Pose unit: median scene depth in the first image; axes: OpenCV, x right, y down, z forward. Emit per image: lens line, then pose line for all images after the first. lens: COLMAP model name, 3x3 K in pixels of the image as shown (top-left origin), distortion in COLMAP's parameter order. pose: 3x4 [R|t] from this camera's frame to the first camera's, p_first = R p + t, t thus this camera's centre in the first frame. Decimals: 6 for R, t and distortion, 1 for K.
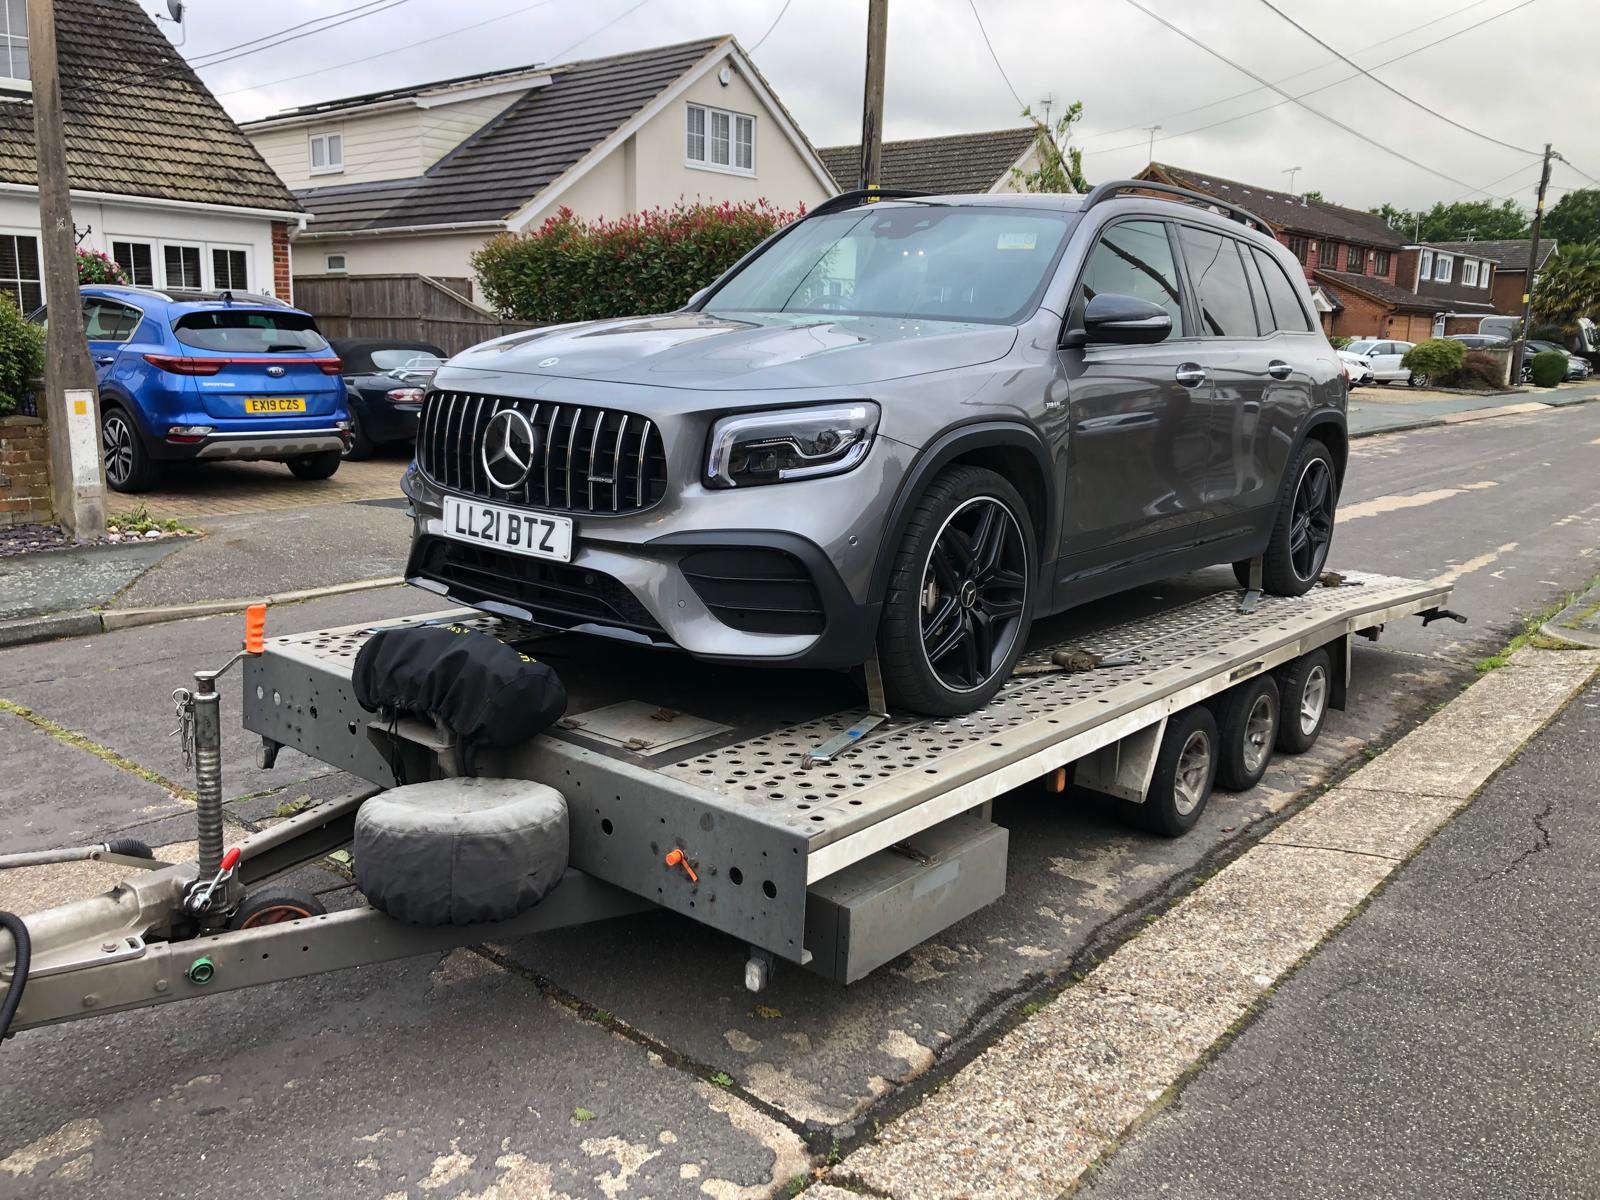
lens RADIAL K [[1320.1, 0, 806.2], [0, 1320.1, 595.0], [0, 0, 1]] dist [-0.003341, -0.014005]
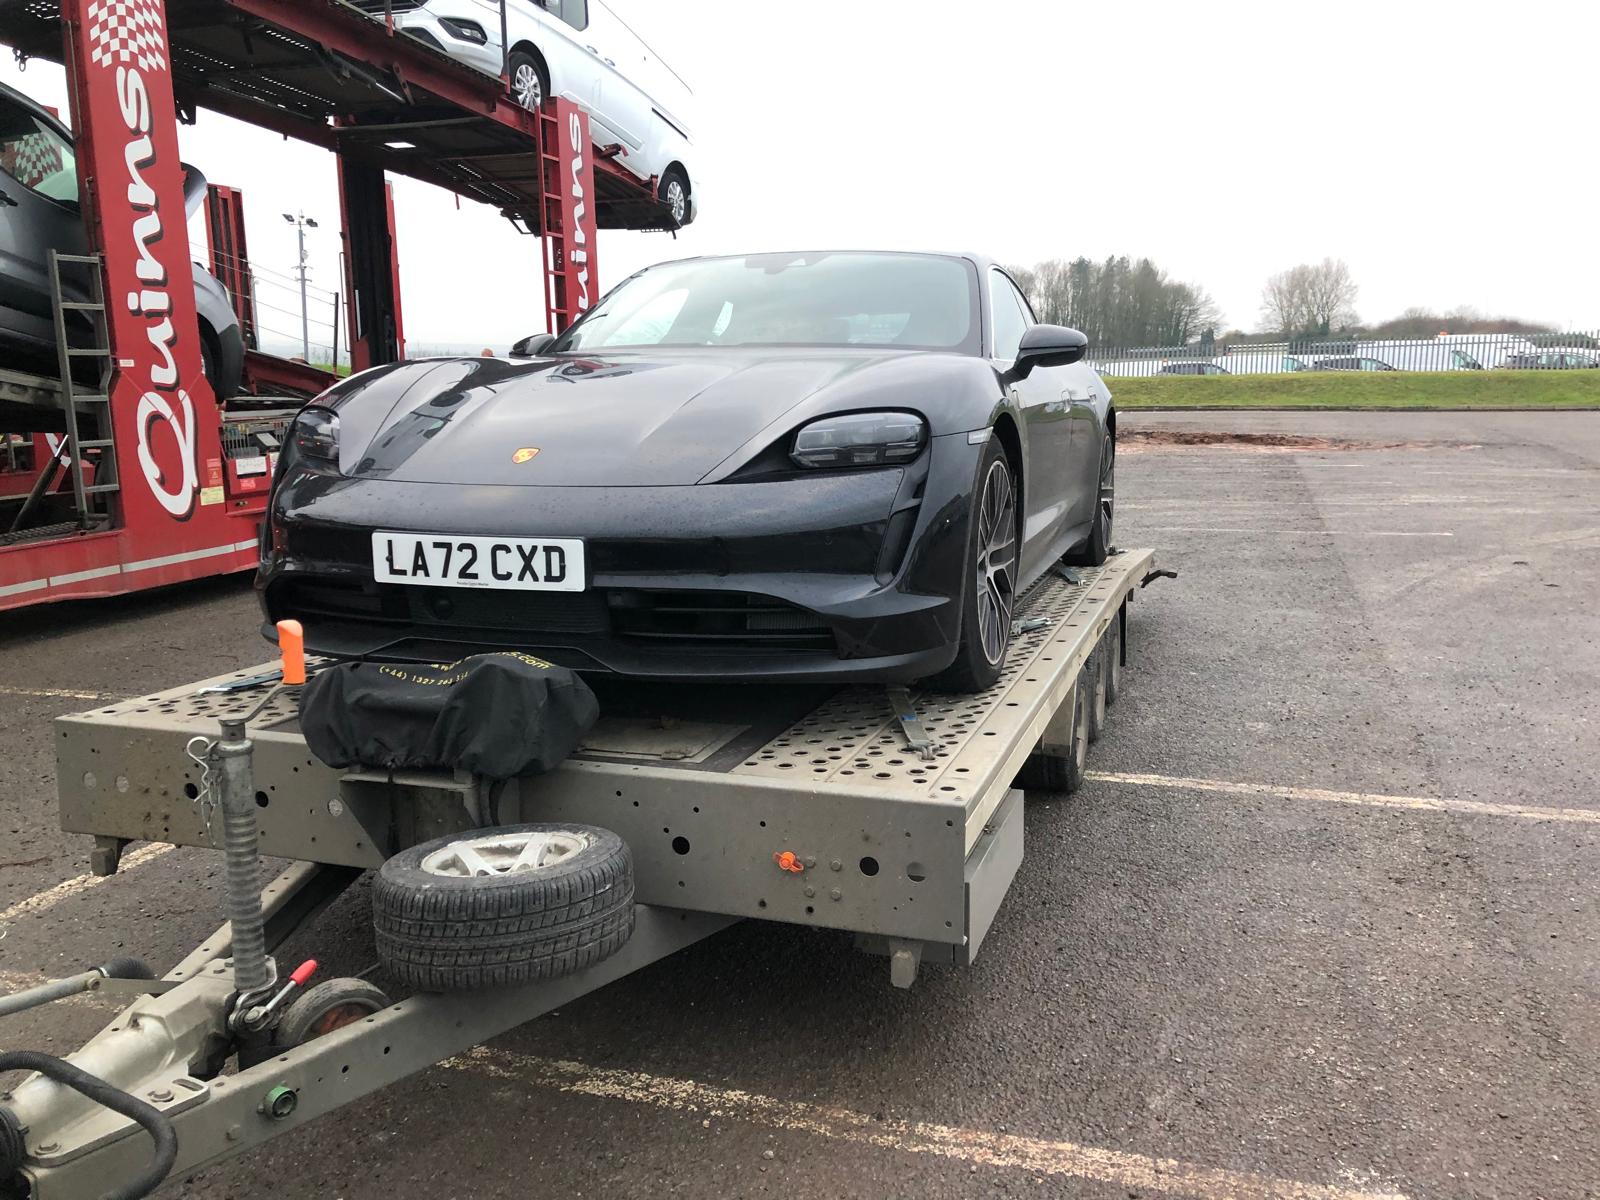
lens RADIAL K [[1320.1, 0, 805.7], [0, 1320.1, 600.3], [0, 0, 1]] dist [-0.003341, -0.014005]
pose [[0.932345, -0.100720, 0.347257, -0.366462], [0.113955, 0.993326, -0.017847, 0.040368], [-0.343142, 0.056212, 0.937600, 0.147832]]
